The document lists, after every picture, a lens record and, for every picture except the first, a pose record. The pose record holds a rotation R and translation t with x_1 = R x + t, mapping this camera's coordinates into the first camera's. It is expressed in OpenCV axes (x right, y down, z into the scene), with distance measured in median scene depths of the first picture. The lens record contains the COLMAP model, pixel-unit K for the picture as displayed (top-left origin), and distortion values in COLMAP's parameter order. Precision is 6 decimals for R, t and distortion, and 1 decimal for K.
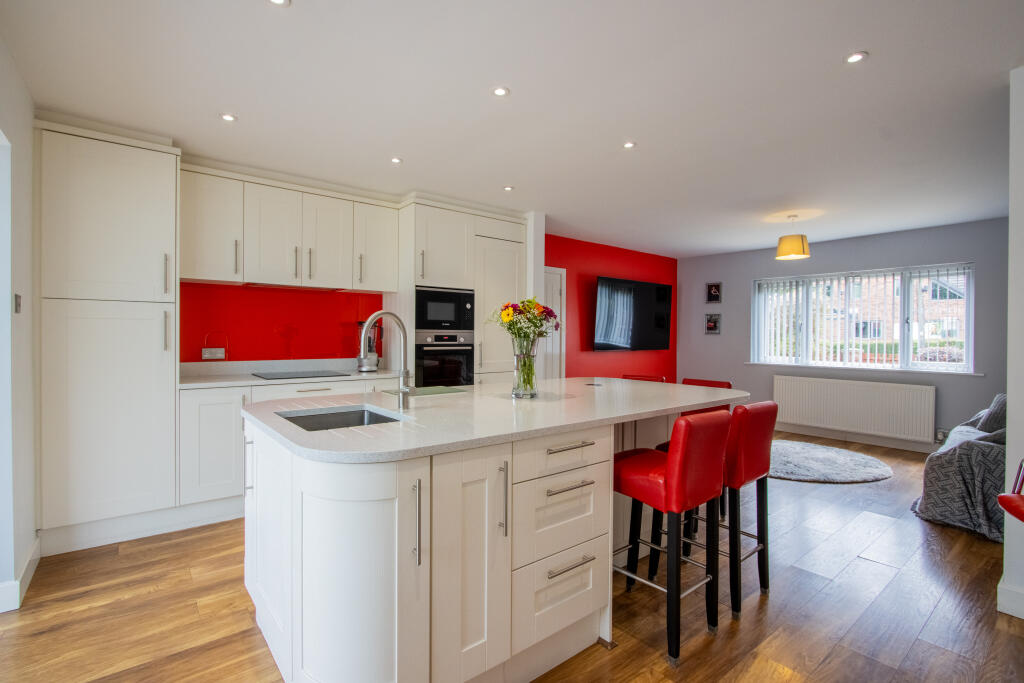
lens RADIAL K [[473.9, 0, 508.3], [0, 473.9, 340.8], [0, 0, 1]] dist [-0.019214, 0.000604]
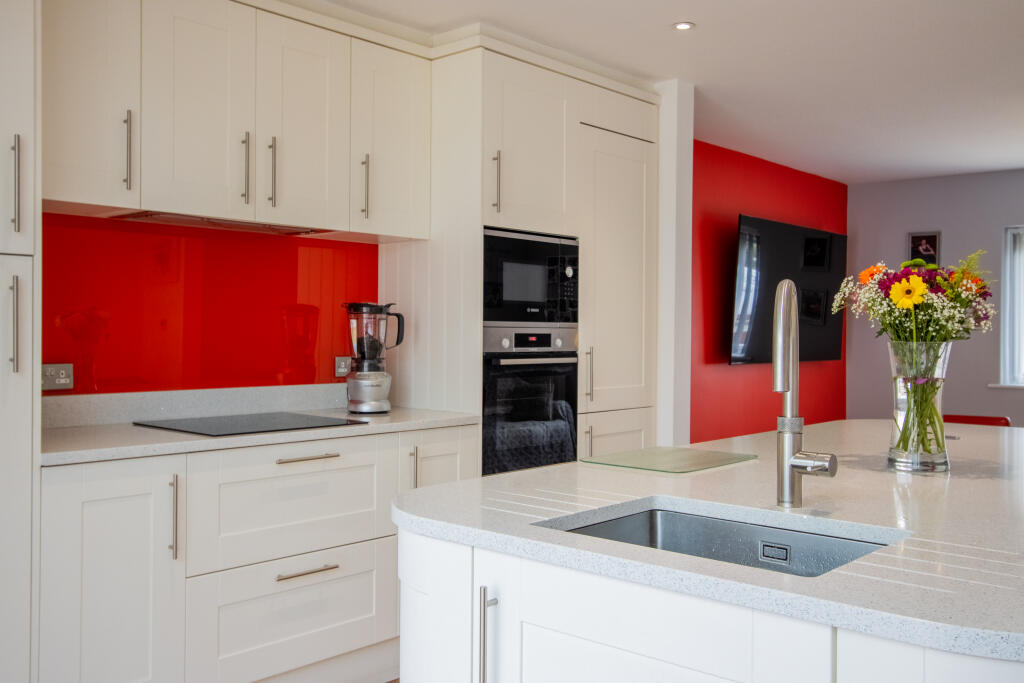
lens RADIAL K [[935.2, 0, 512.1], [0, 935.2, 343.1], [0, 0, 1]] dist [-0.008796, 0.000000]
pose [[0.988042, -0.000863, 0.154182, -0.300240], [0.000427, 0.999996, 0.002856, -0.004851], [-0.154184, -0.002756, 0.988038, 0.089957]]
